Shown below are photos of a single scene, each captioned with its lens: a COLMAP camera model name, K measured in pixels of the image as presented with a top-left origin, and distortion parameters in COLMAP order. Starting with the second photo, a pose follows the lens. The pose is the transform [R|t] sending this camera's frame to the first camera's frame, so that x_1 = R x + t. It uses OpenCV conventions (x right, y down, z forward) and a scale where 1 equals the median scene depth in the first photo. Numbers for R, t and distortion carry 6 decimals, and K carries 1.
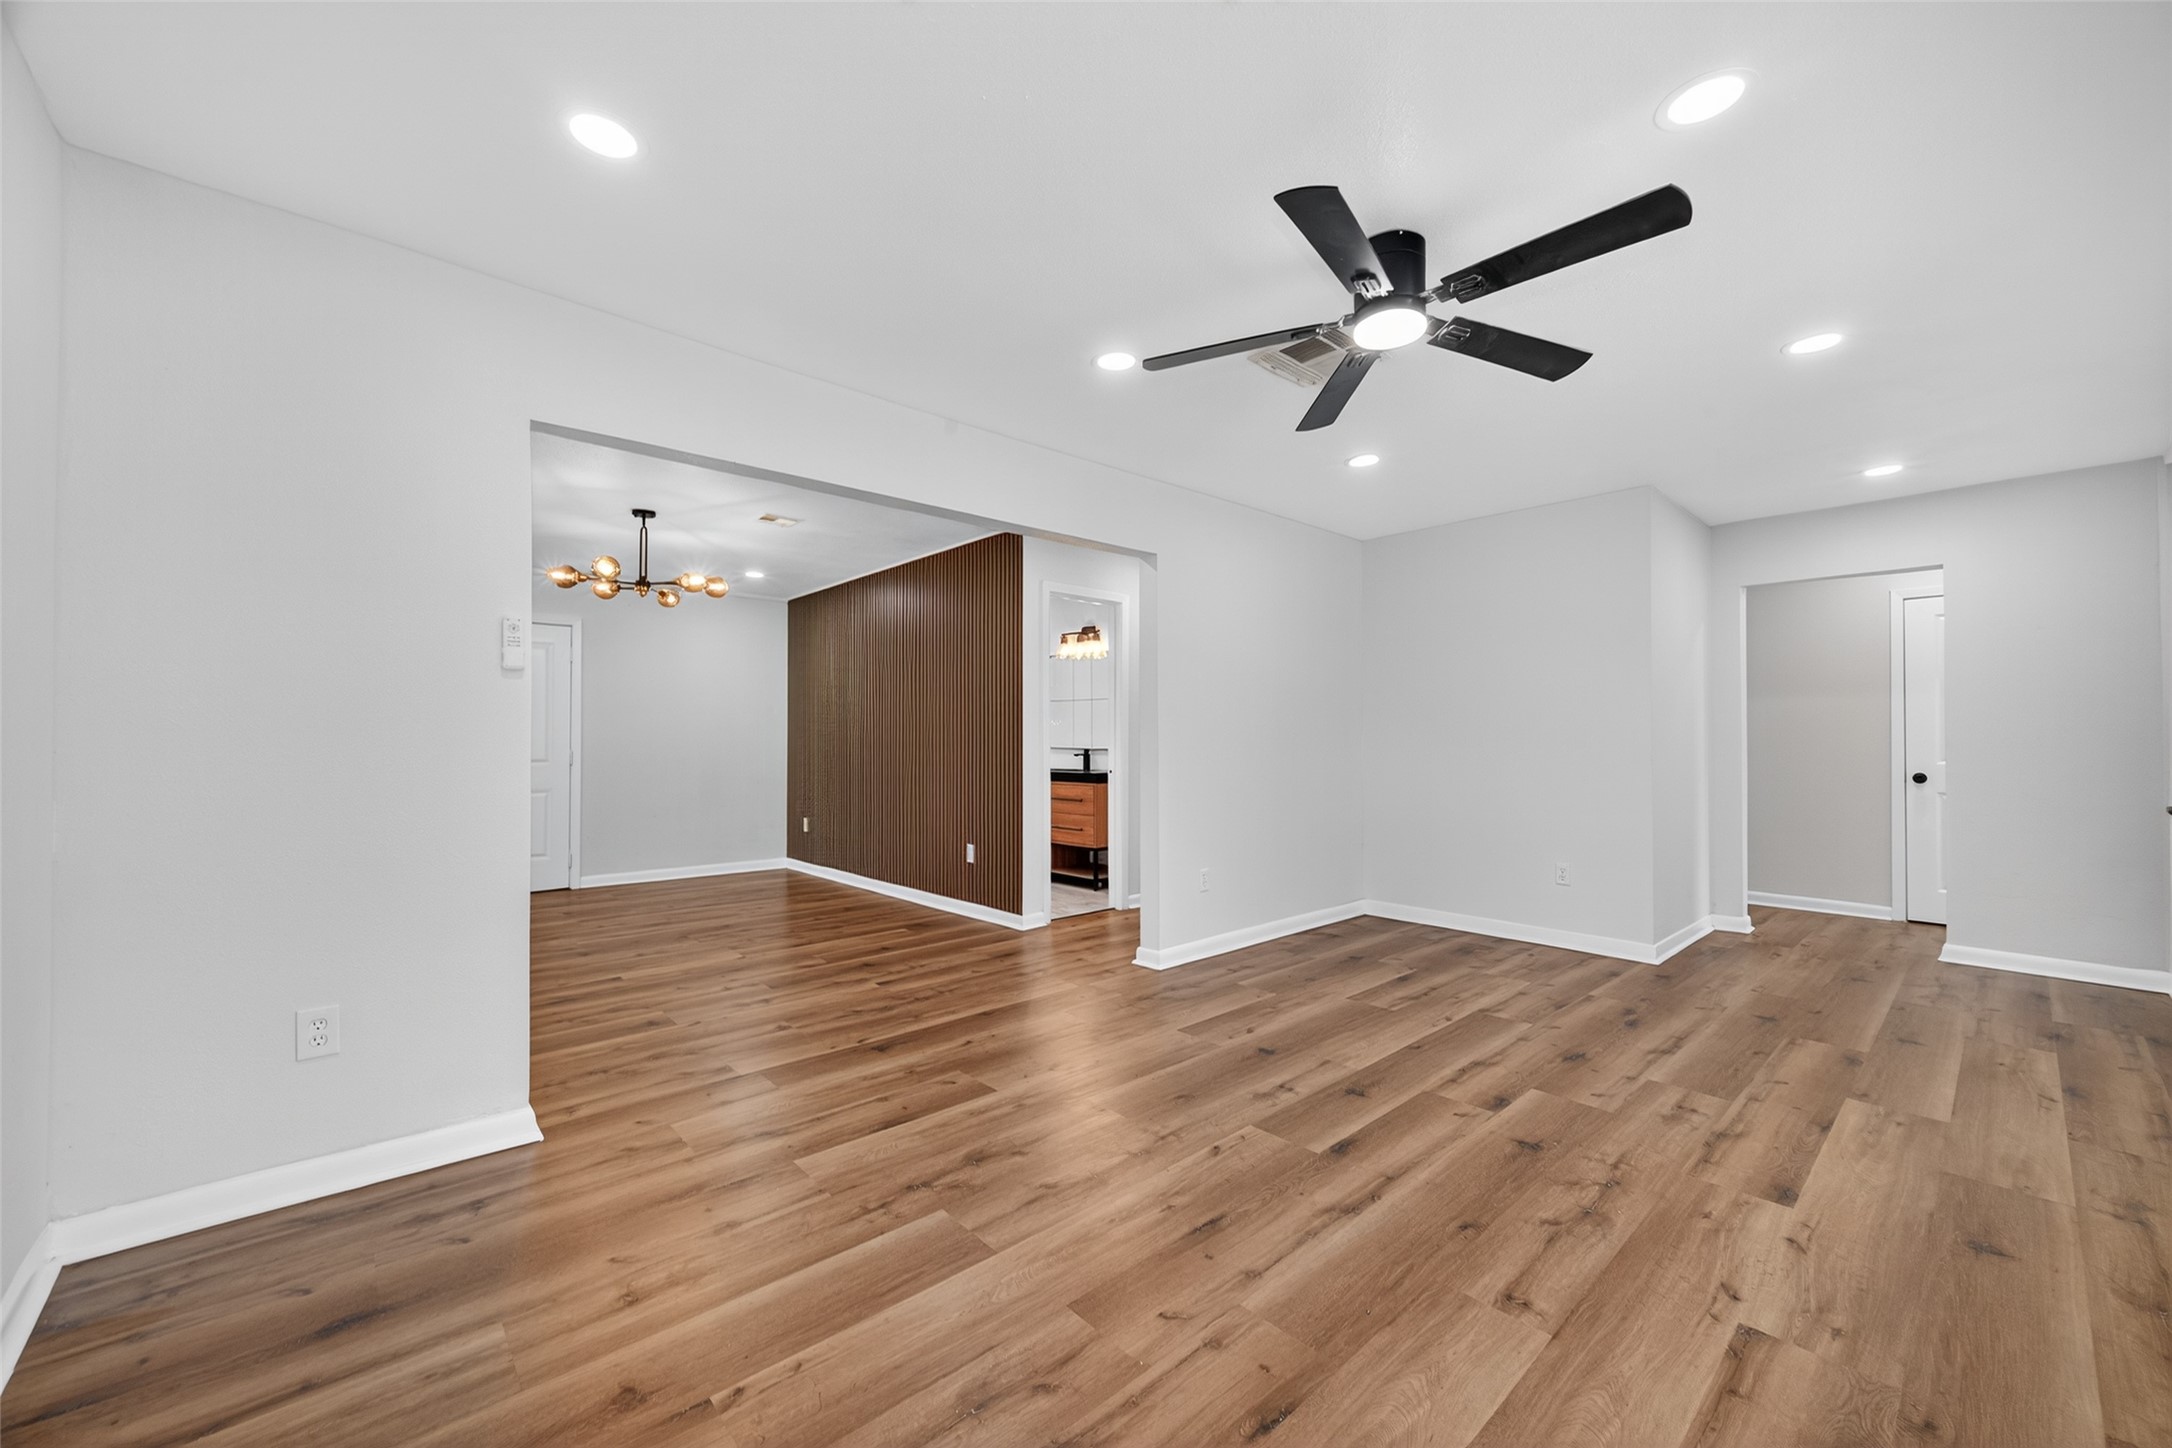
lens RADIAL K [[842.6, 0, 1089.0], [0, 842.6, 729.0], [0, 0, 1]] dist [0.004476, -0.000313]
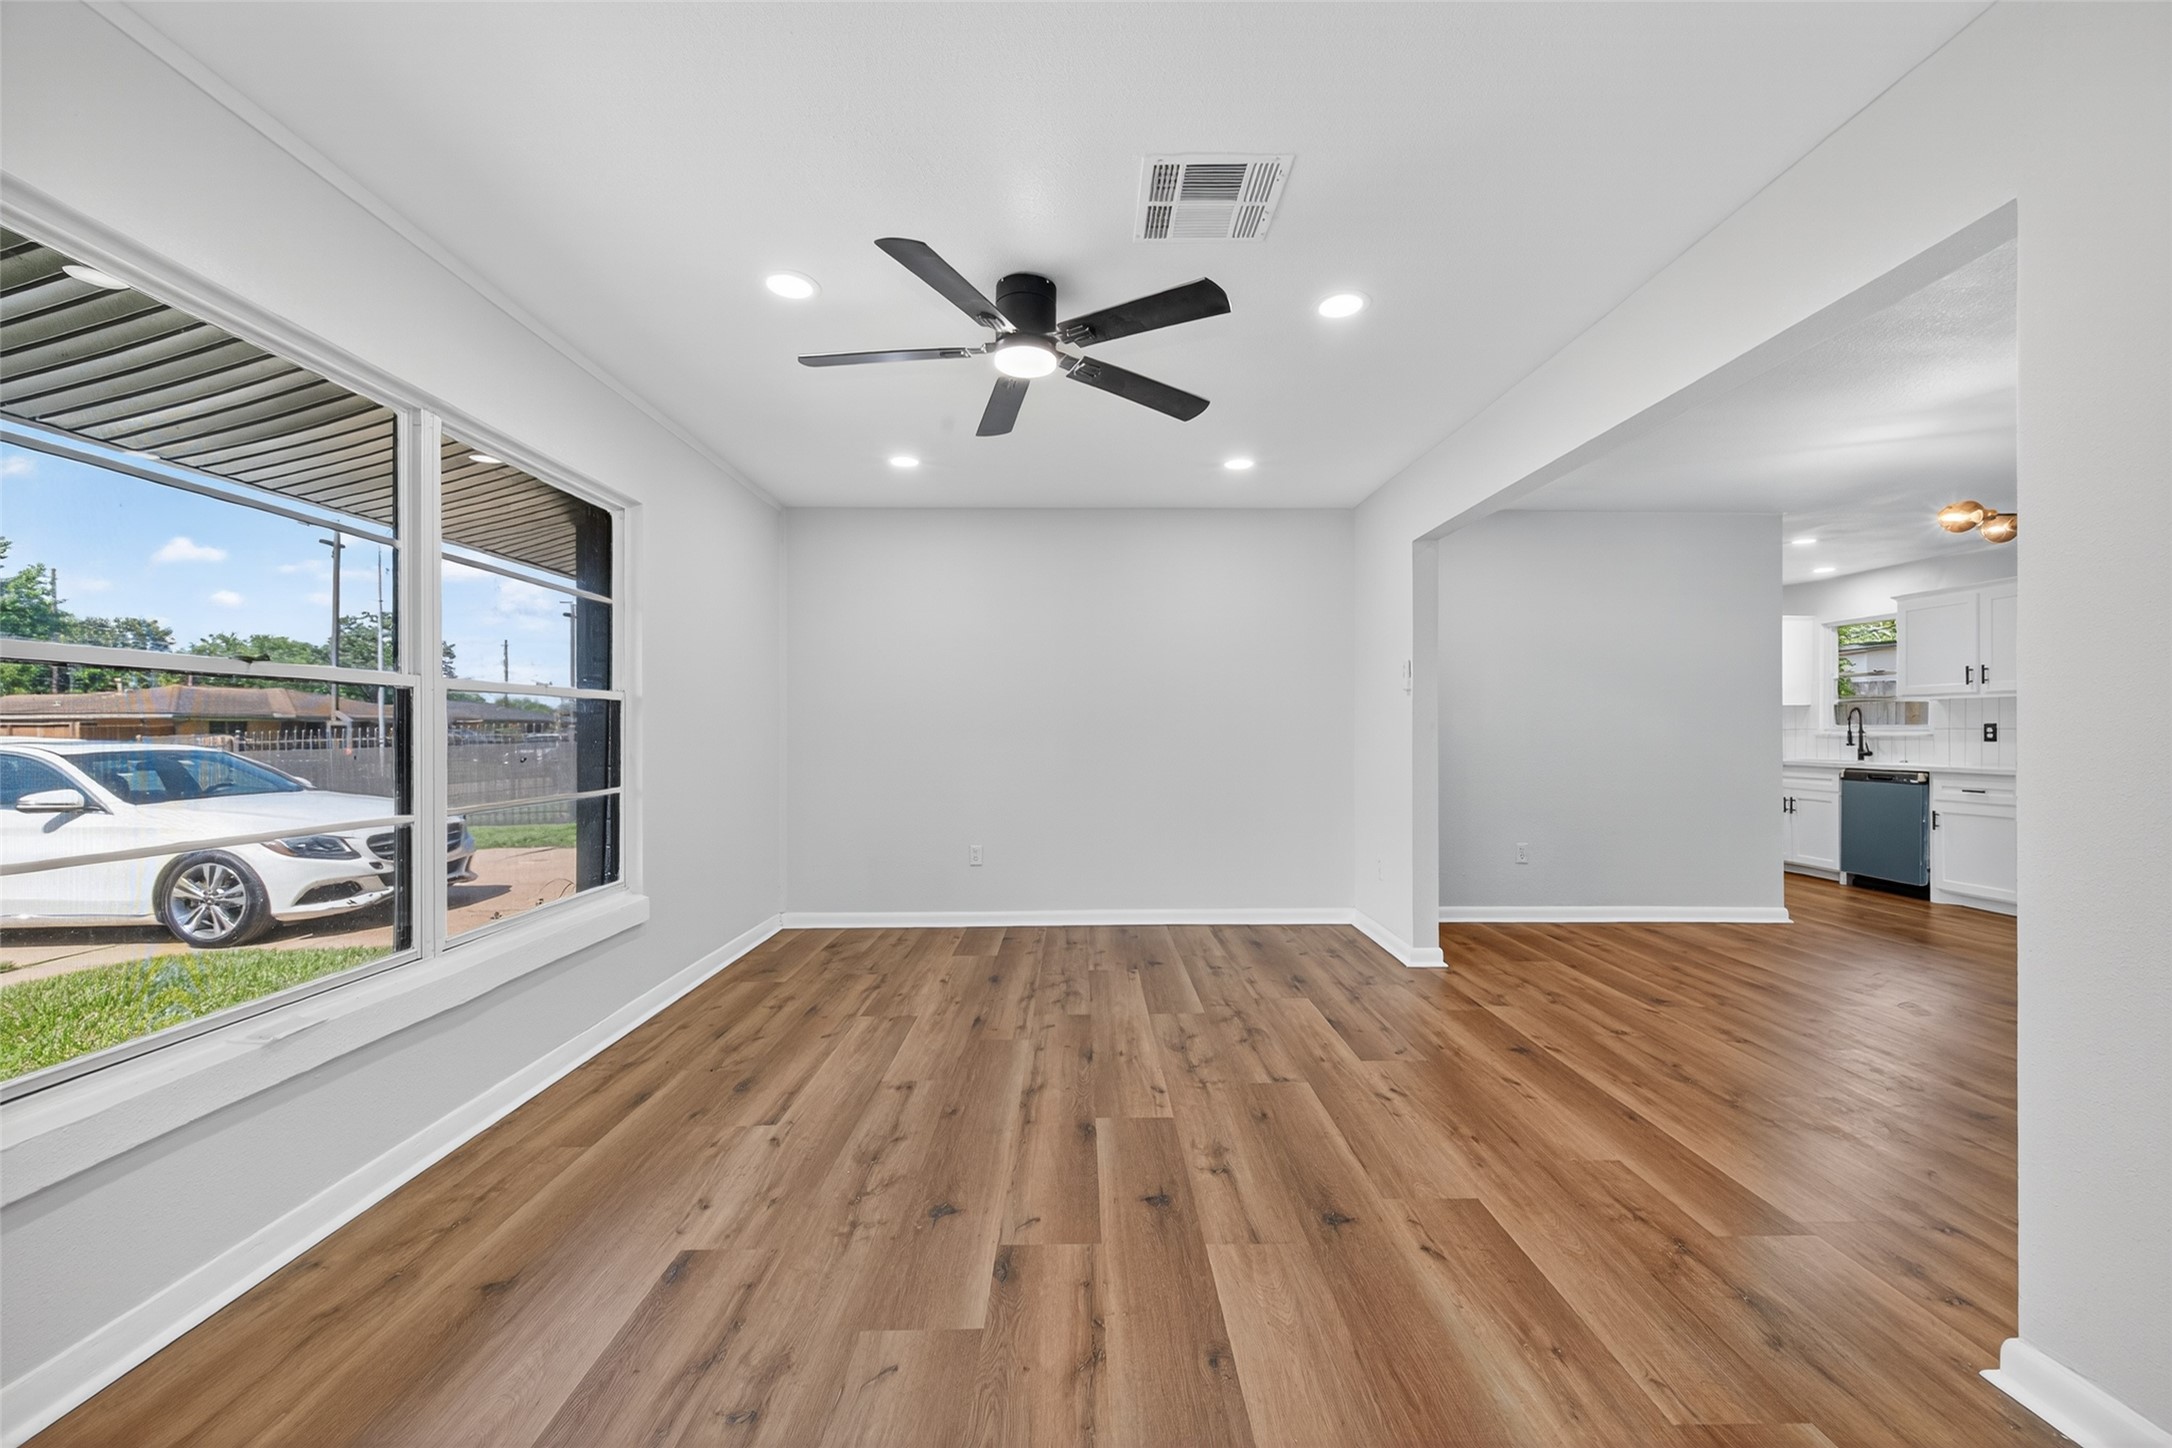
lens RADIAL K [[842.6, 0, 1089.0], [0, 842.6, 729.0], [0, 0, 1]] dist [0.004476, -0.000313]
pose [[-0.660599, 0.000104, -0.750739, 0.915430], [0.009771, 0.999916, -0.008459, 0.016246], [0.750675, -0.012923, -0.660545, 1.446507]]
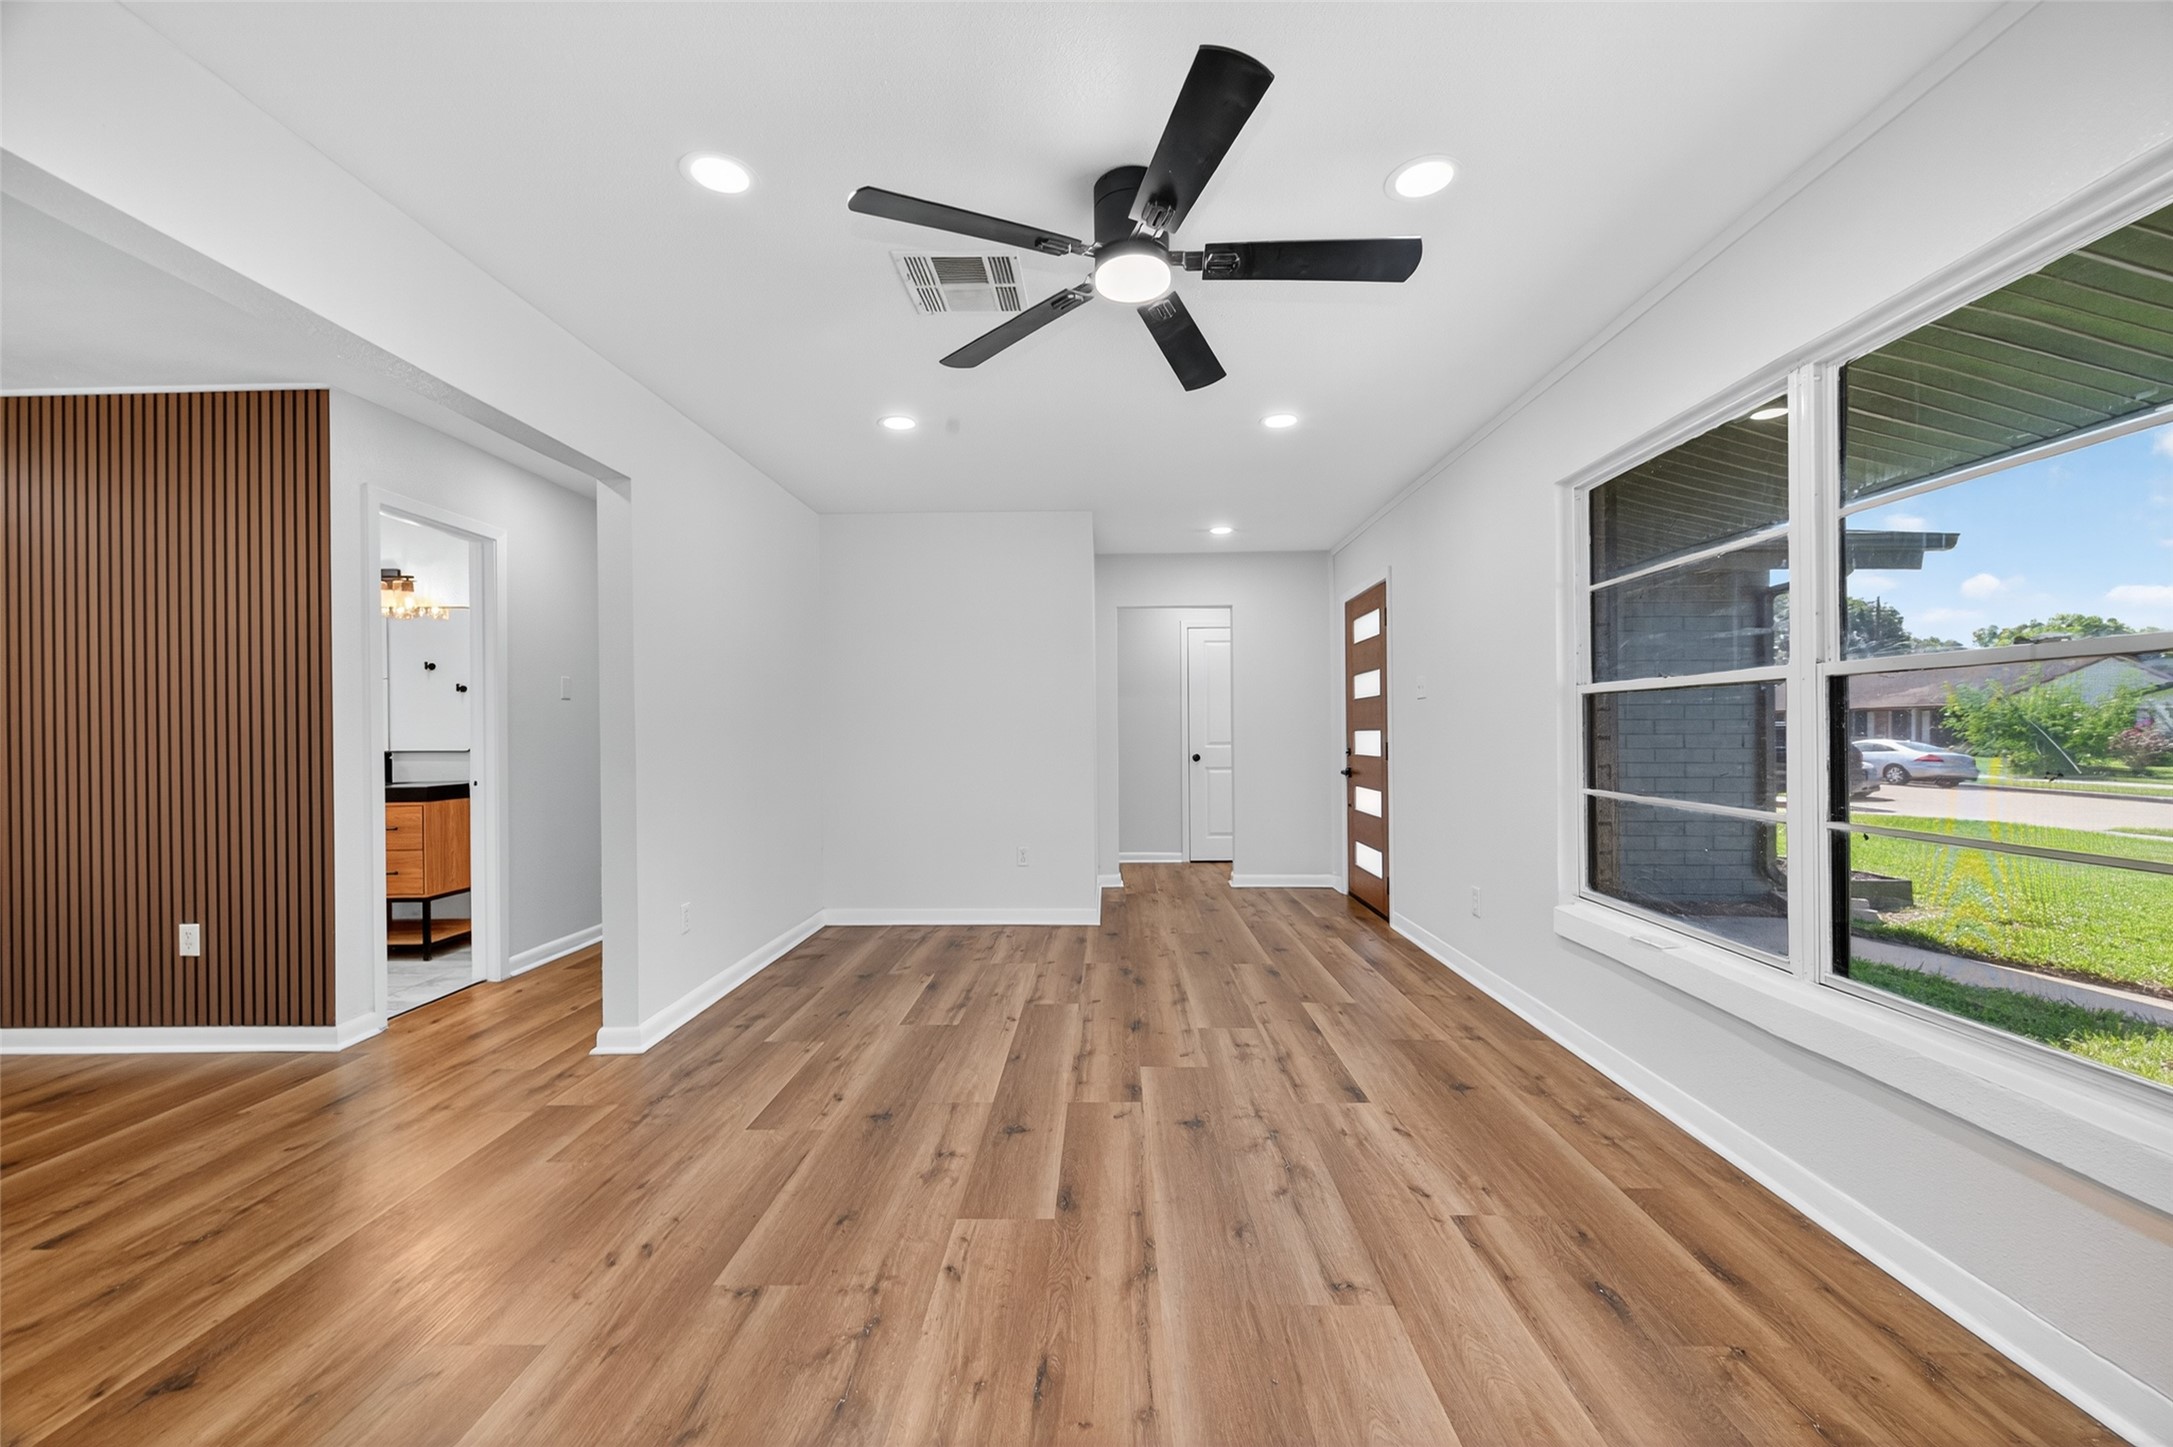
lens RADIAL K [[843.0, 0, 1089.5], [0, 843.0, 728.5], [0, 0, 1]] dist [0.004476, -0.000313]
pose [[0.689466, -0.005063, 0.724300, -0.268664], [0.000482, 0.999979, 0.006531, 0.002757], [-0.724318, -0.004154, 0.689454, 0.330972]]
